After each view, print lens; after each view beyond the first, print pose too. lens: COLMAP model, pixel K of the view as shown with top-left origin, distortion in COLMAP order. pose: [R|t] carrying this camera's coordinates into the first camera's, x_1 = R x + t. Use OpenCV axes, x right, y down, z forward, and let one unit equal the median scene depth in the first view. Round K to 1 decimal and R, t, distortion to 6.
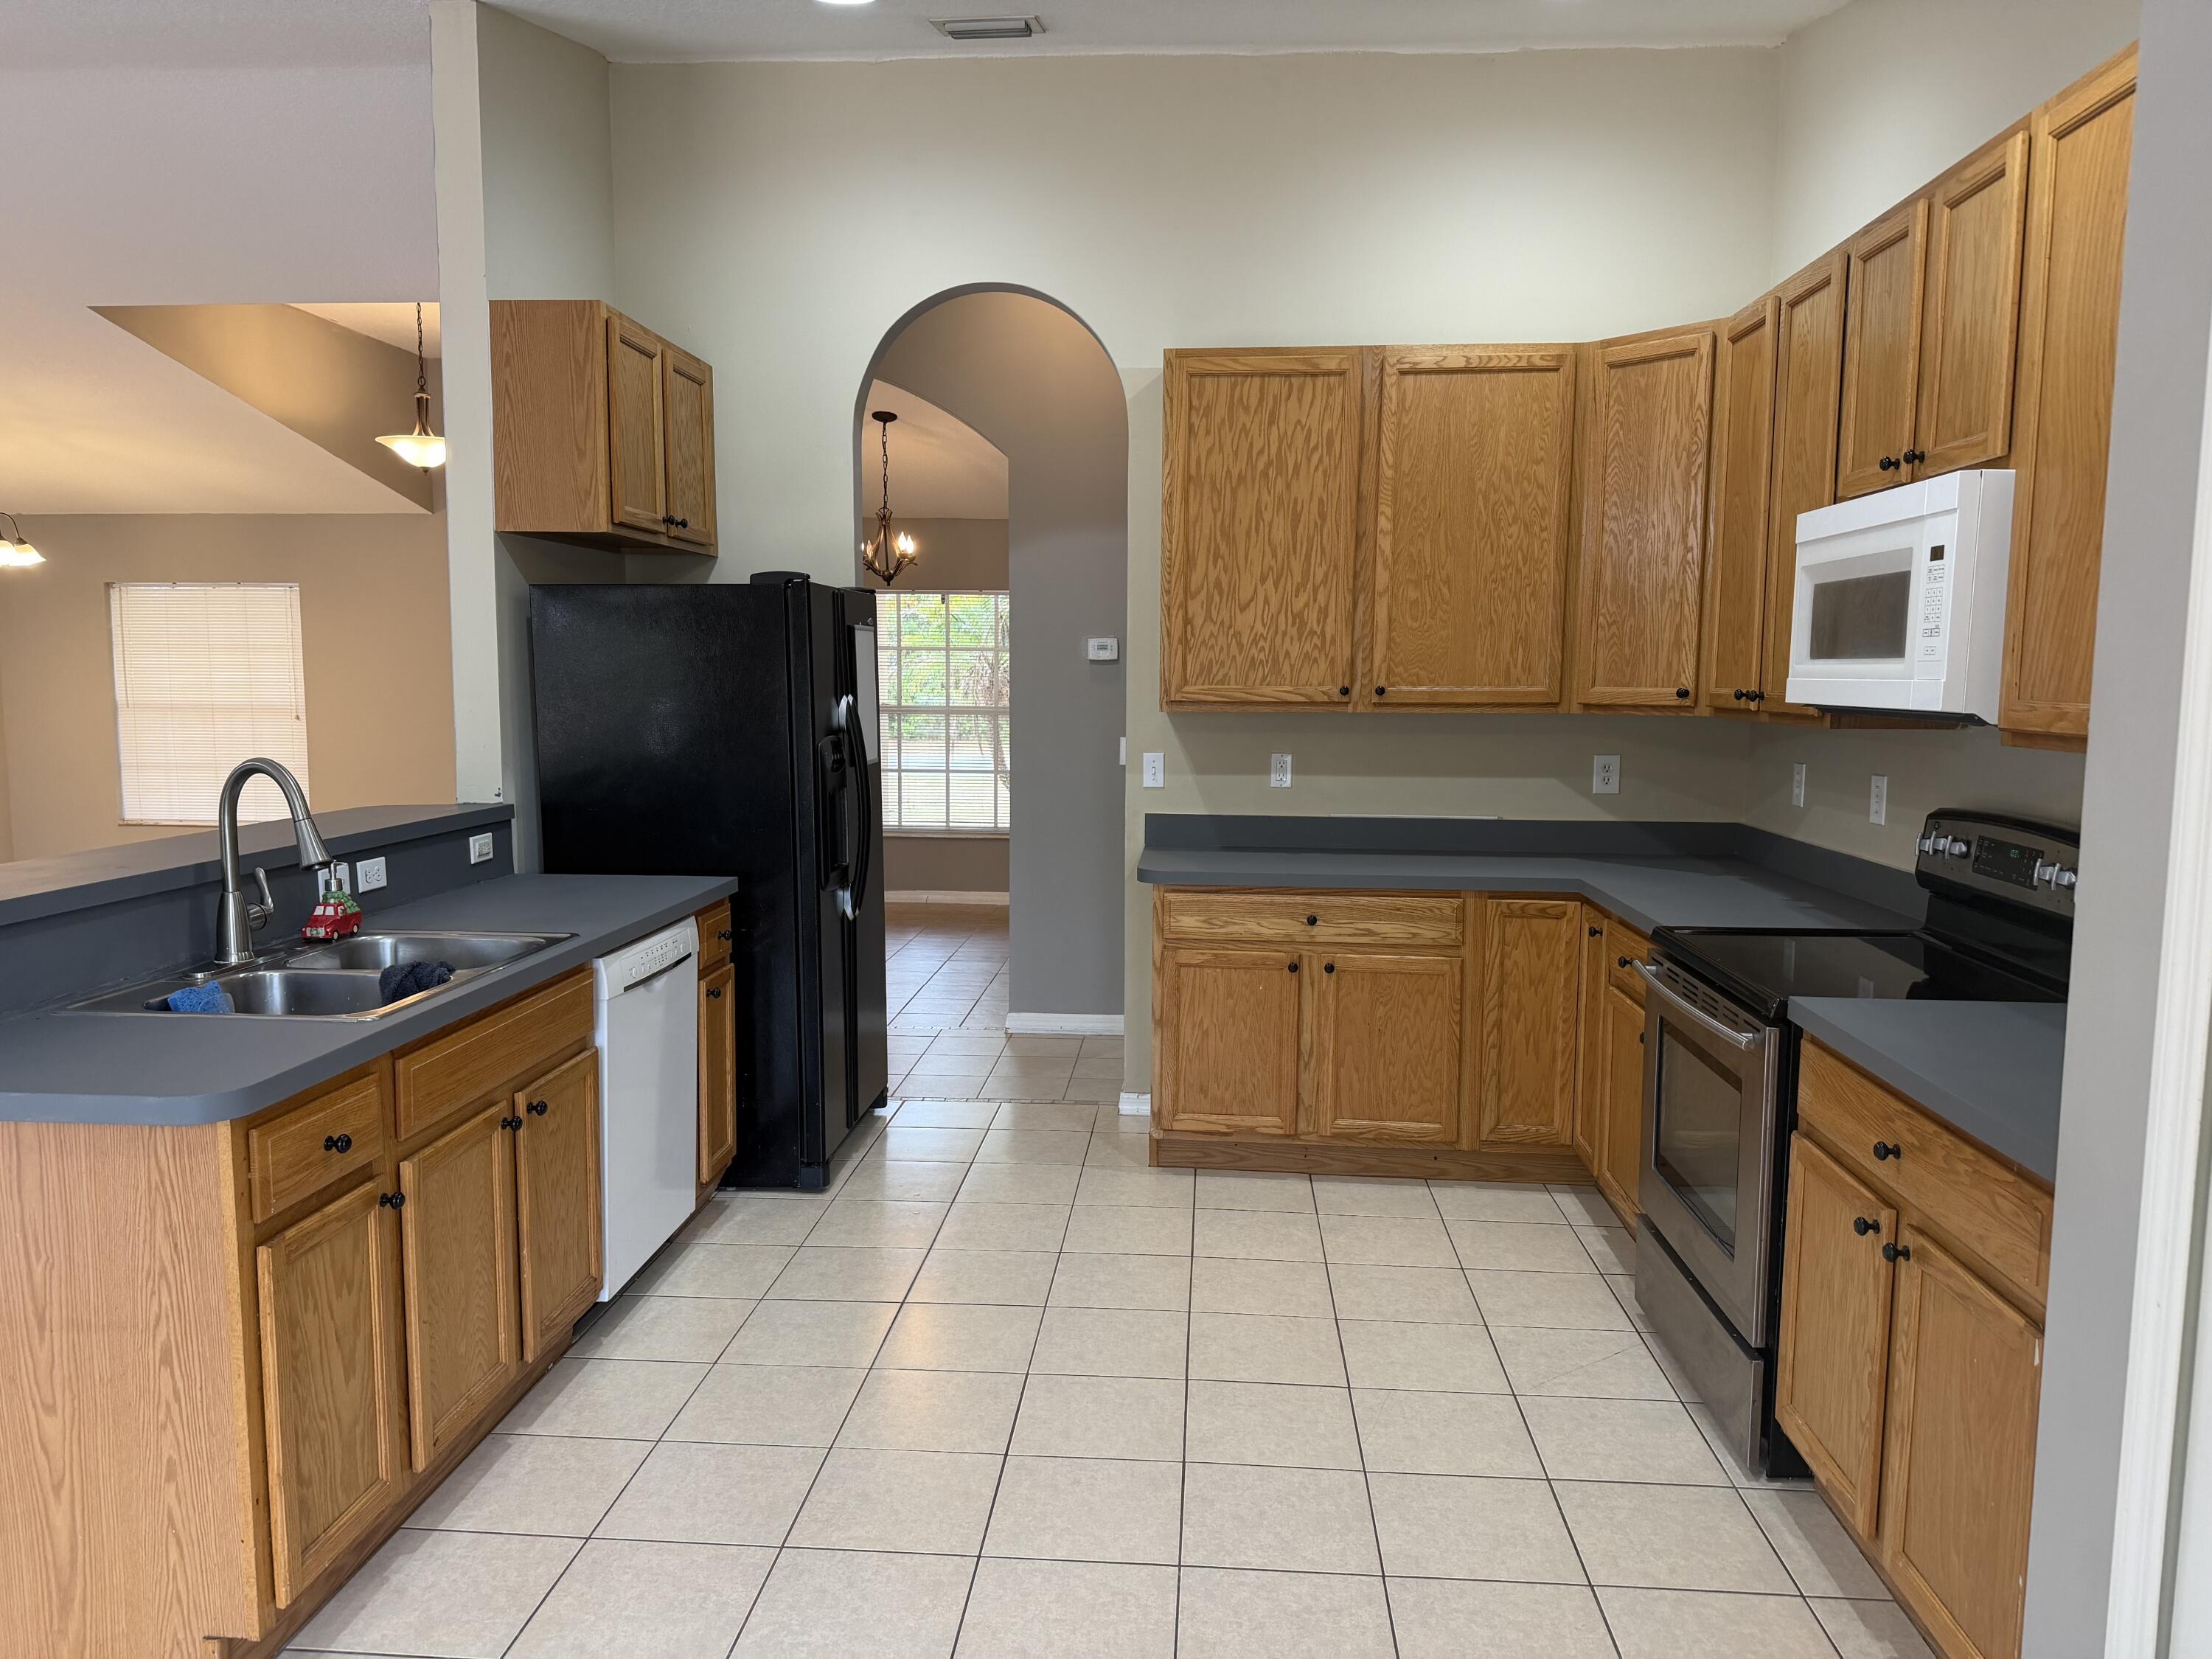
lens RADIAL K [[1534.7, 0, 1101.8], [0, 1534.7, 818.8], [0, 0, 1]] dist [0.032280, -0.051048]
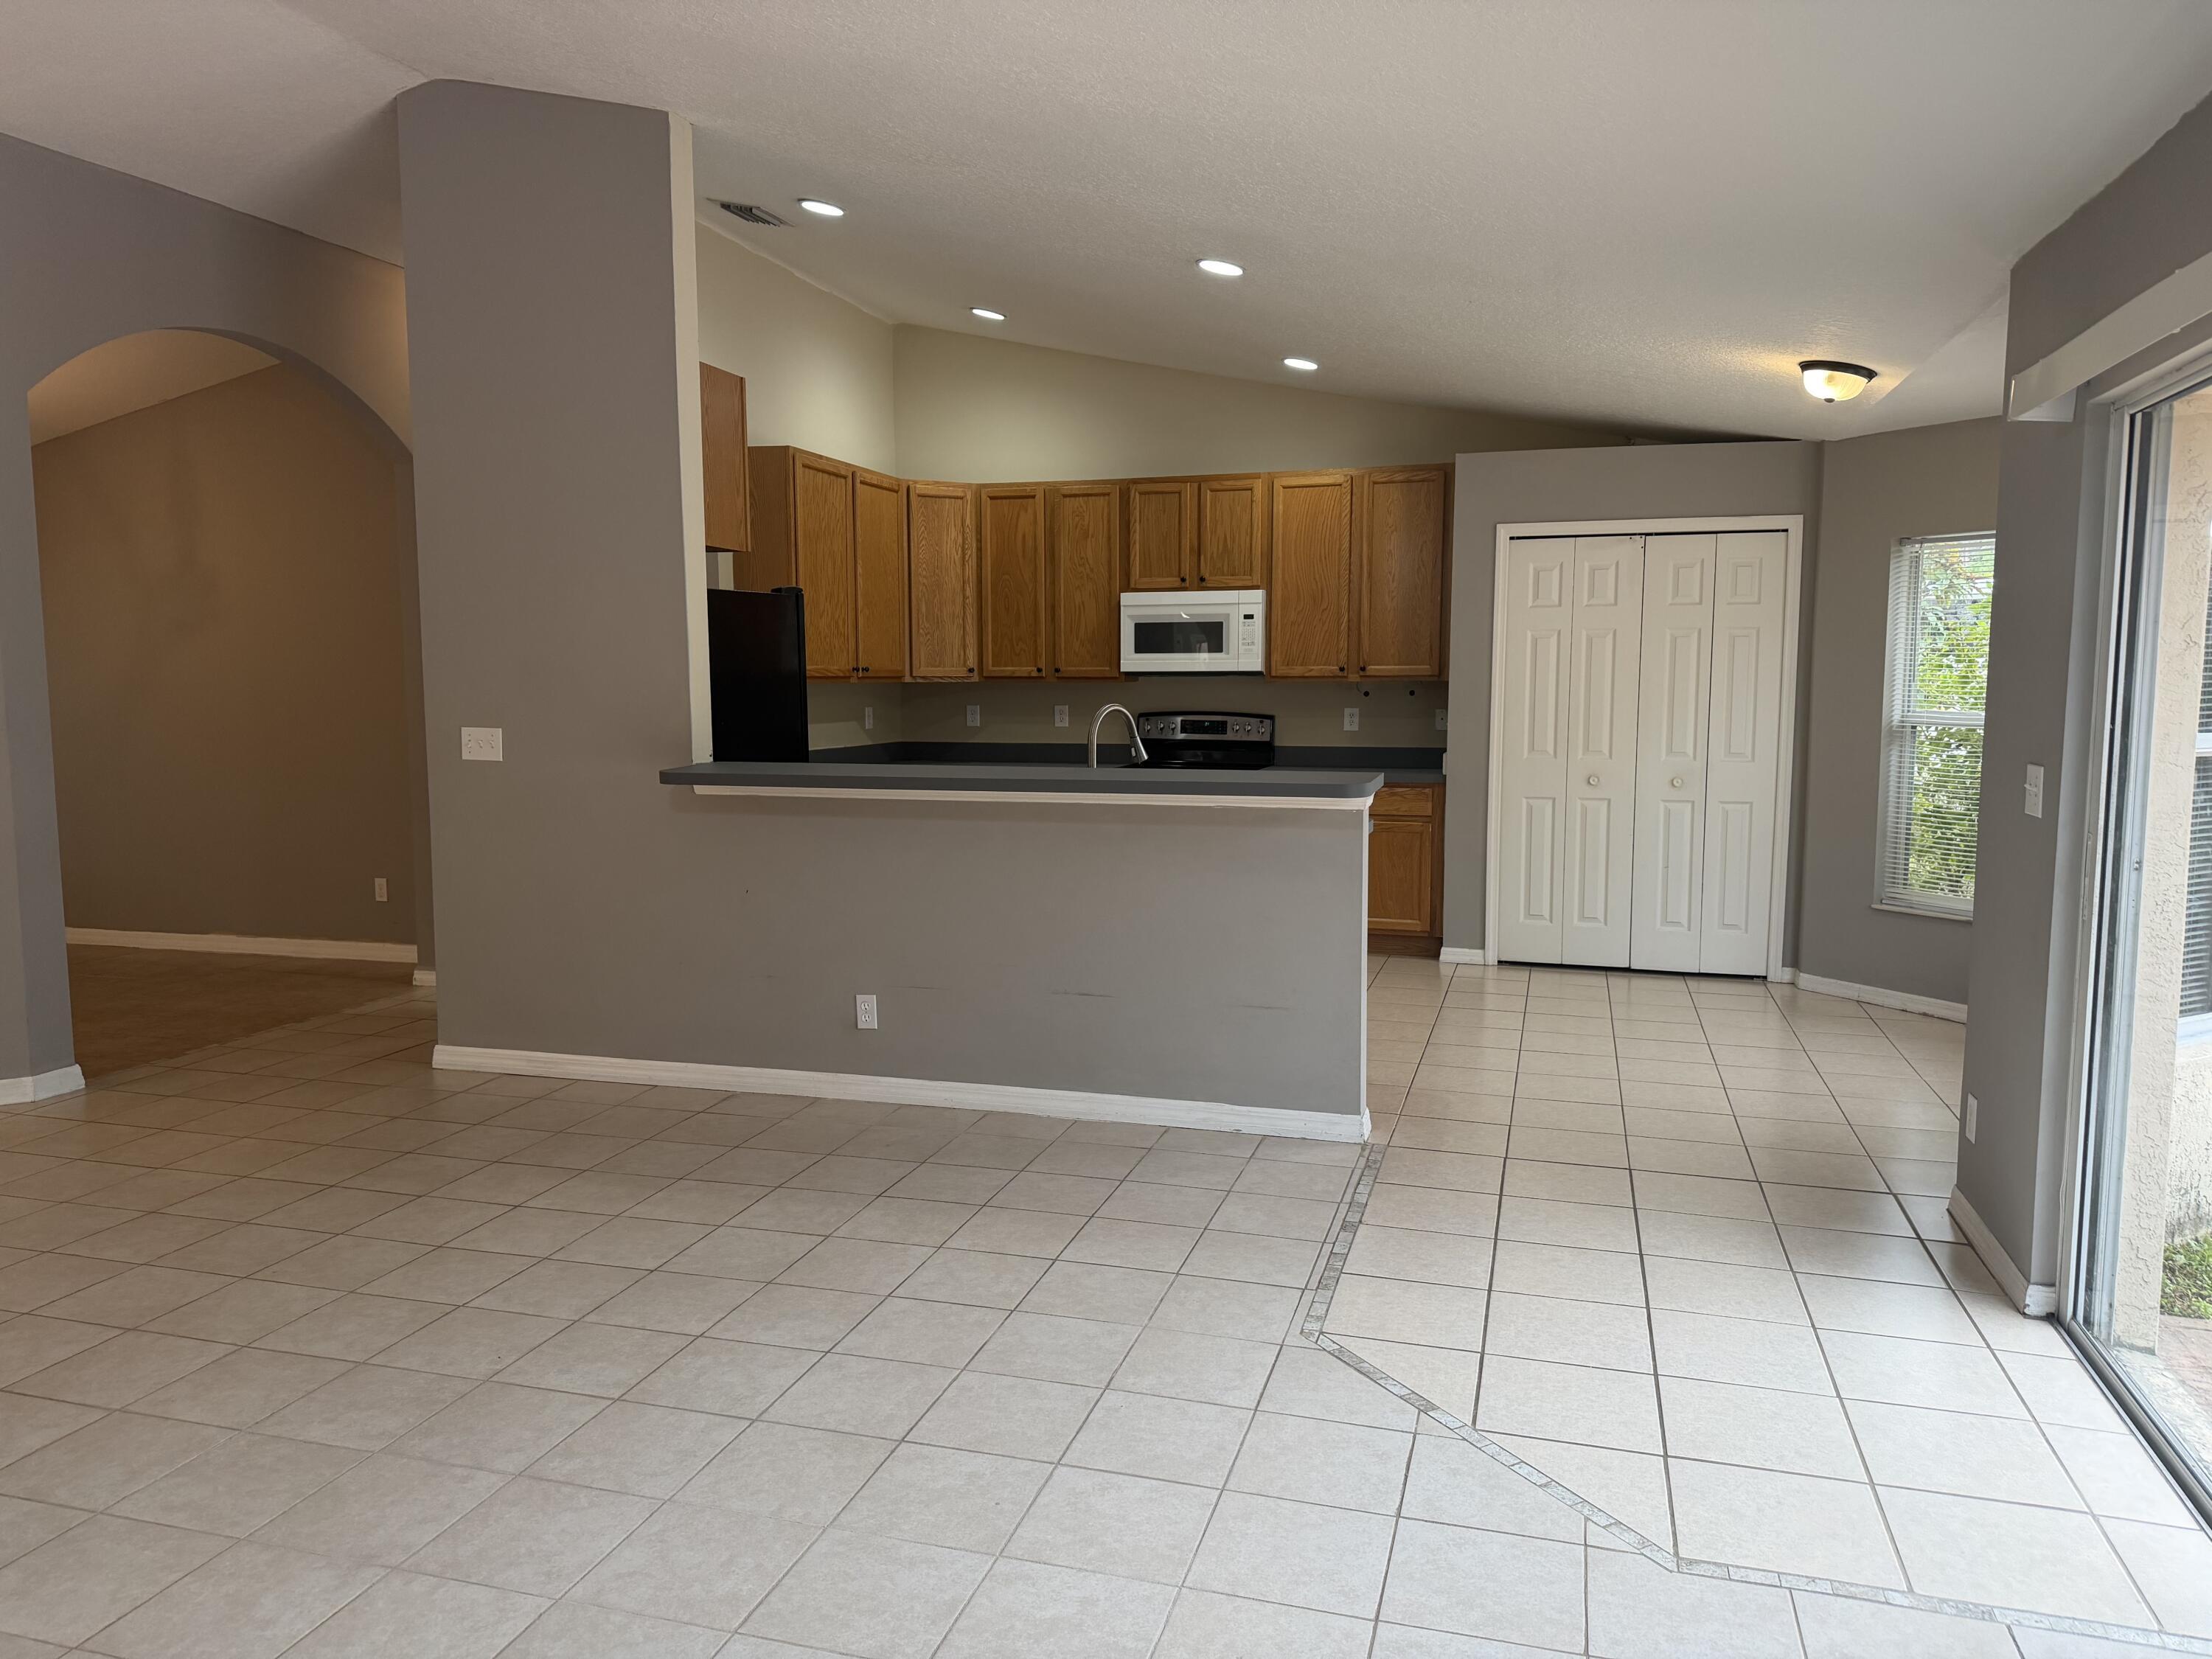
lens RADIAL K [[1534.7, 0, 1106.7], [0, 1534.7, 842.8], [0, 0, 1]] dist [0.032280, -0.051048]
pose [[0.213529, -0.112627, 0.970423, -1.389976], [0.098439, 0.990757, 0.093327, -0.026105], [-0.971965, 0.075599, 0.222642, 0.370238]]
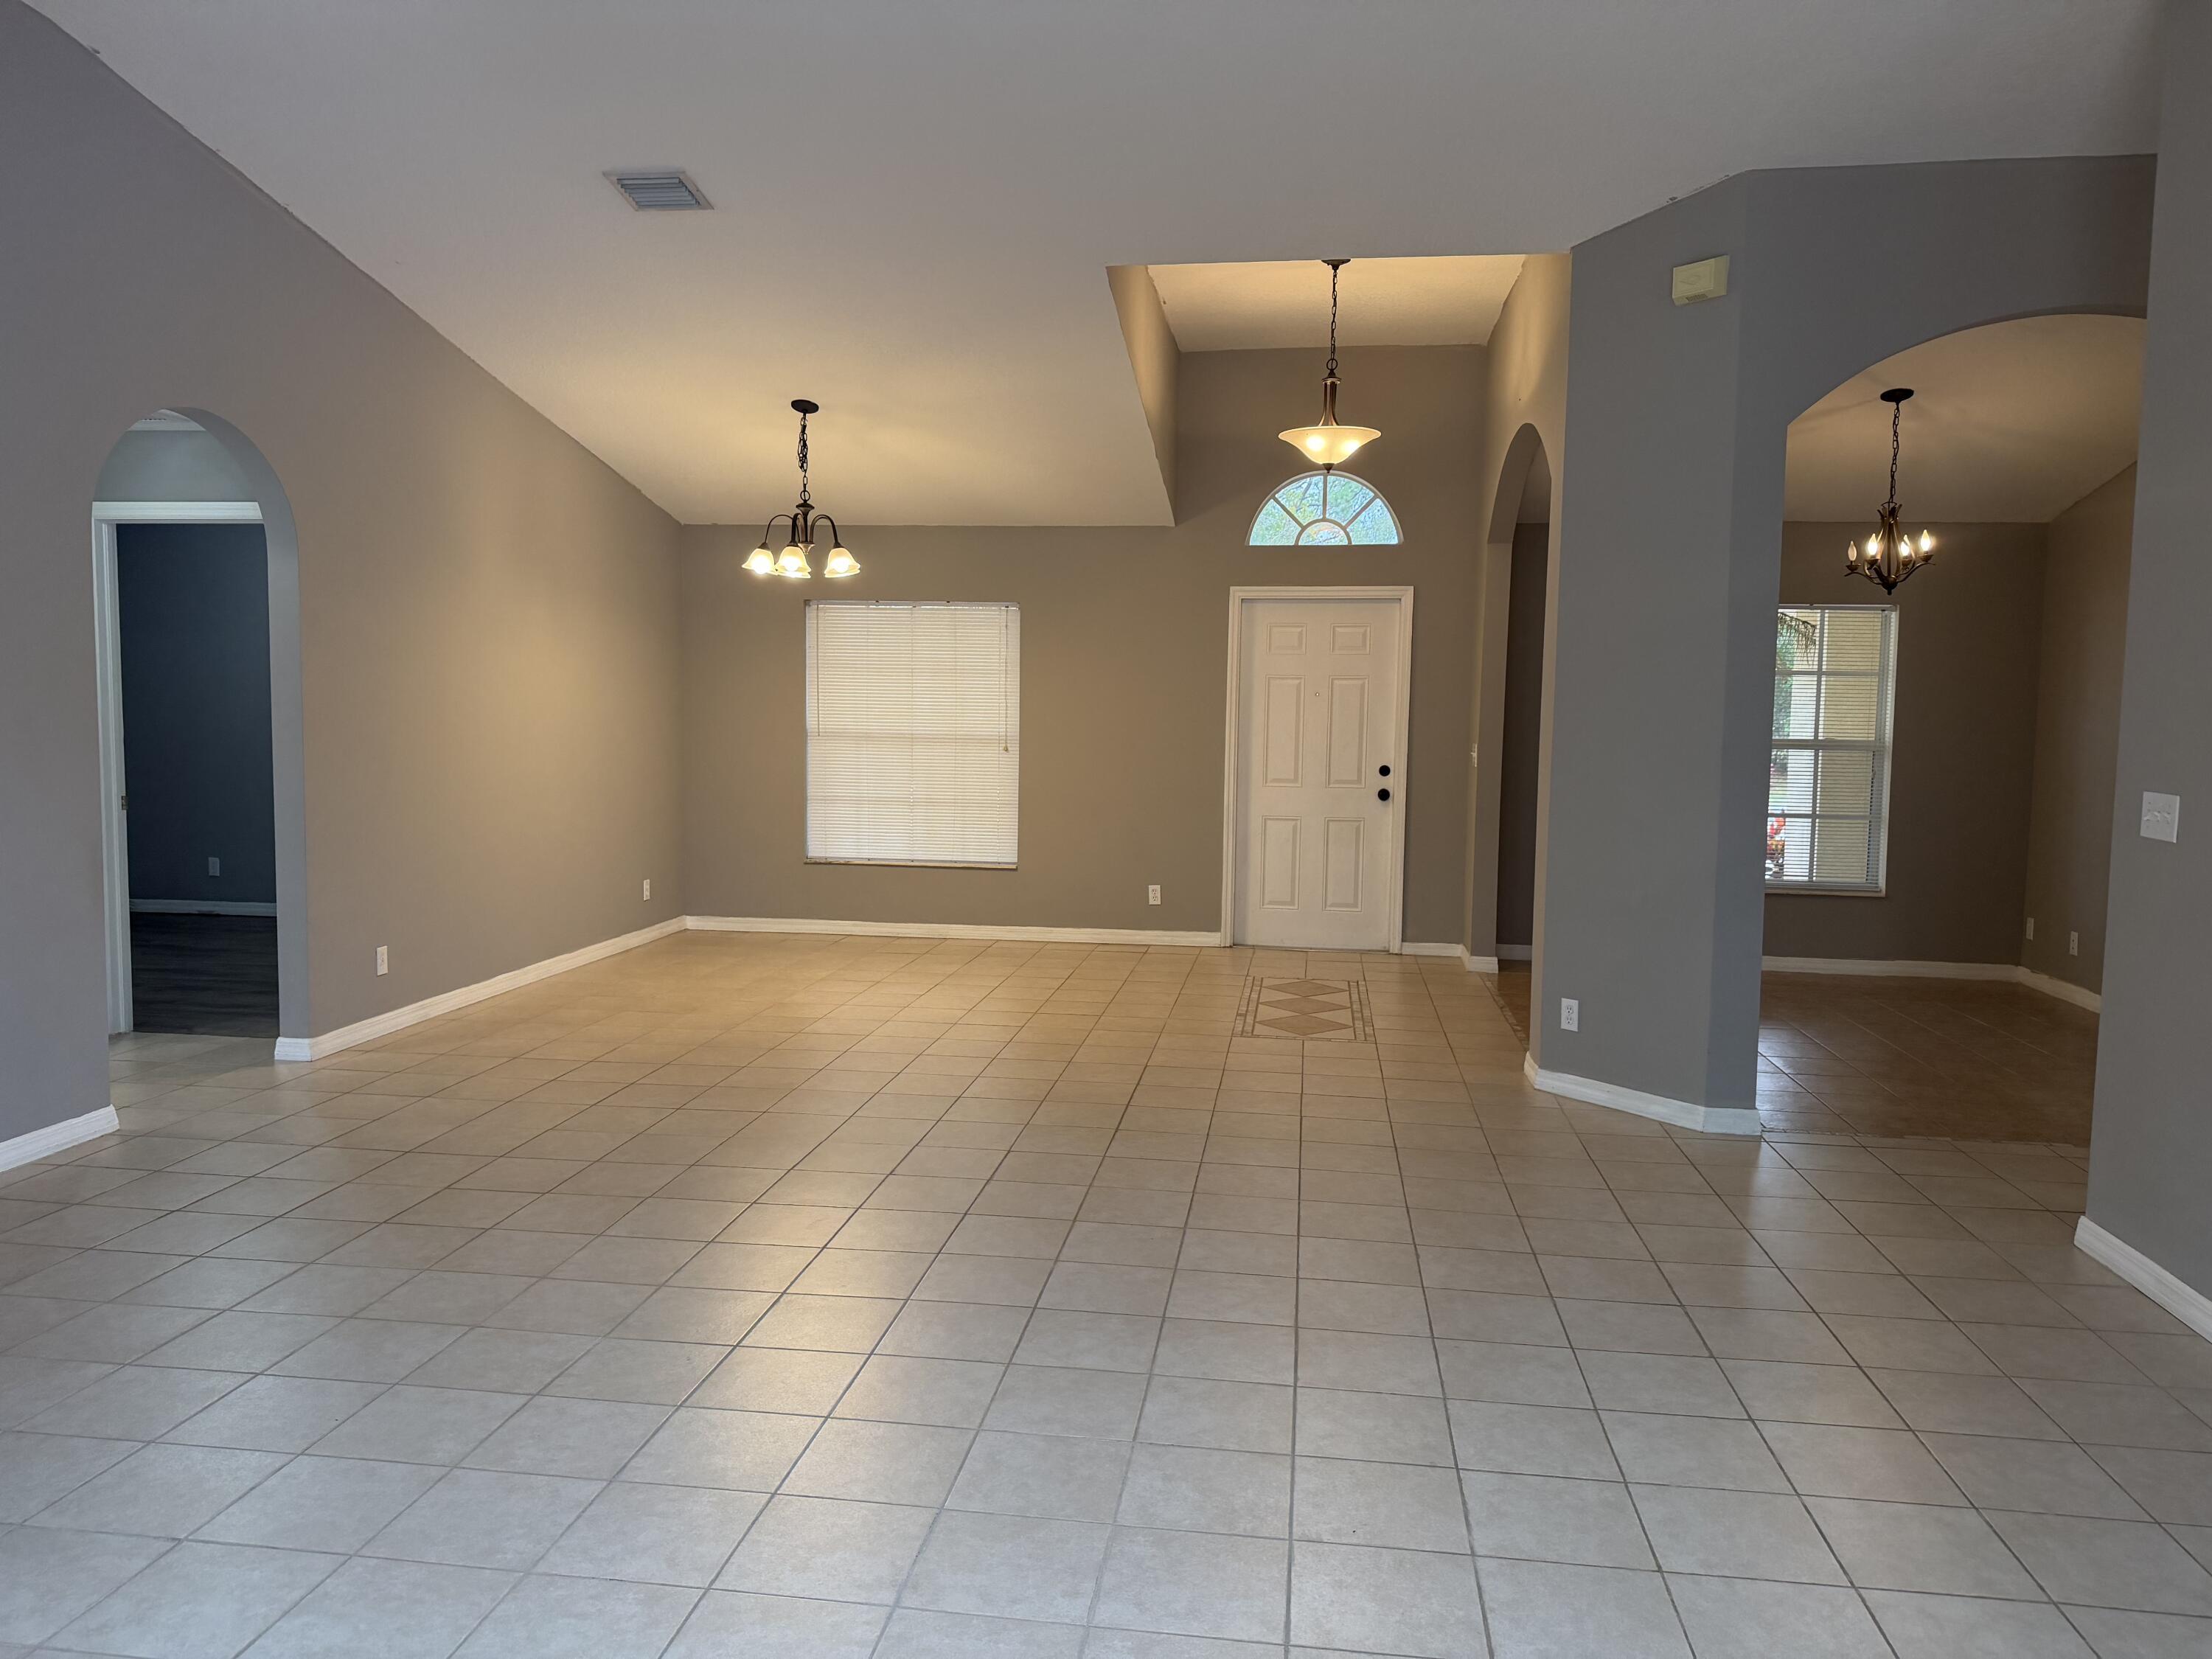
lens RADIAL K [[1534.7, 0, 1114.9], [0, 1534.7, 821.2], [0, 0, 1]] dist [0.032280, -0.051048]
pose [[0.997590, 0.012813, -0.068189, -0.775447], [-0.014386, 0.999641, -0.022625, -0.006585], [0.067875, 0.023552, 0.997416, 0.201709]]
